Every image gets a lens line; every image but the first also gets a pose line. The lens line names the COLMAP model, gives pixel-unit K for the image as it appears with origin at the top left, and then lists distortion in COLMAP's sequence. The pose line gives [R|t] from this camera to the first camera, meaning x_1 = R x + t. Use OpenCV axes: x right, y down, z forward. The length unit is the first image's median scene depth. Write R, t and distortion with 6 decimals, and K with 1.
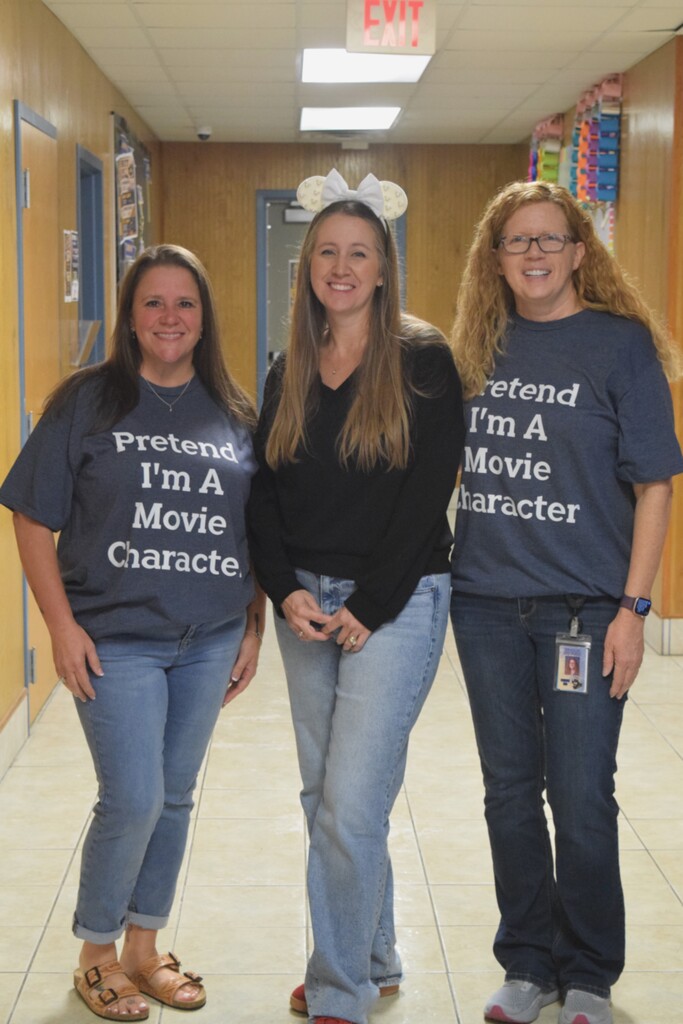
lens RADIAL K [[1943.4, 0, 343.3], [0, 1943.4, 512.5], [0, 0, 1]] dist [-0.025880, 0.000000]
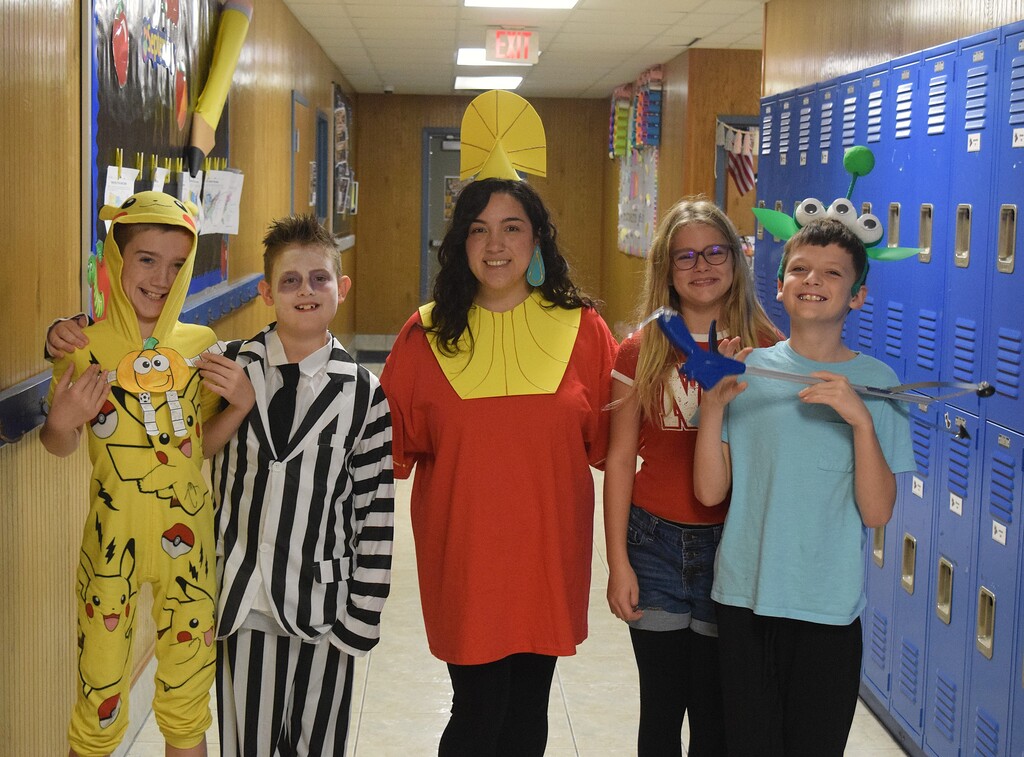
lens RADIAL K [[1656.7, 0, 510.2], [0, 1656.7, 378.0], [0, 0, 1]] dist [-0.063305, 0.000000]
pose [[0.999740, 0.014004, 0.017988, 0.000467], [-0.013970, 0.999900, -0.001990, 0.027598], [-0.018014, 0.001739, 0.999836, -0.297552]]
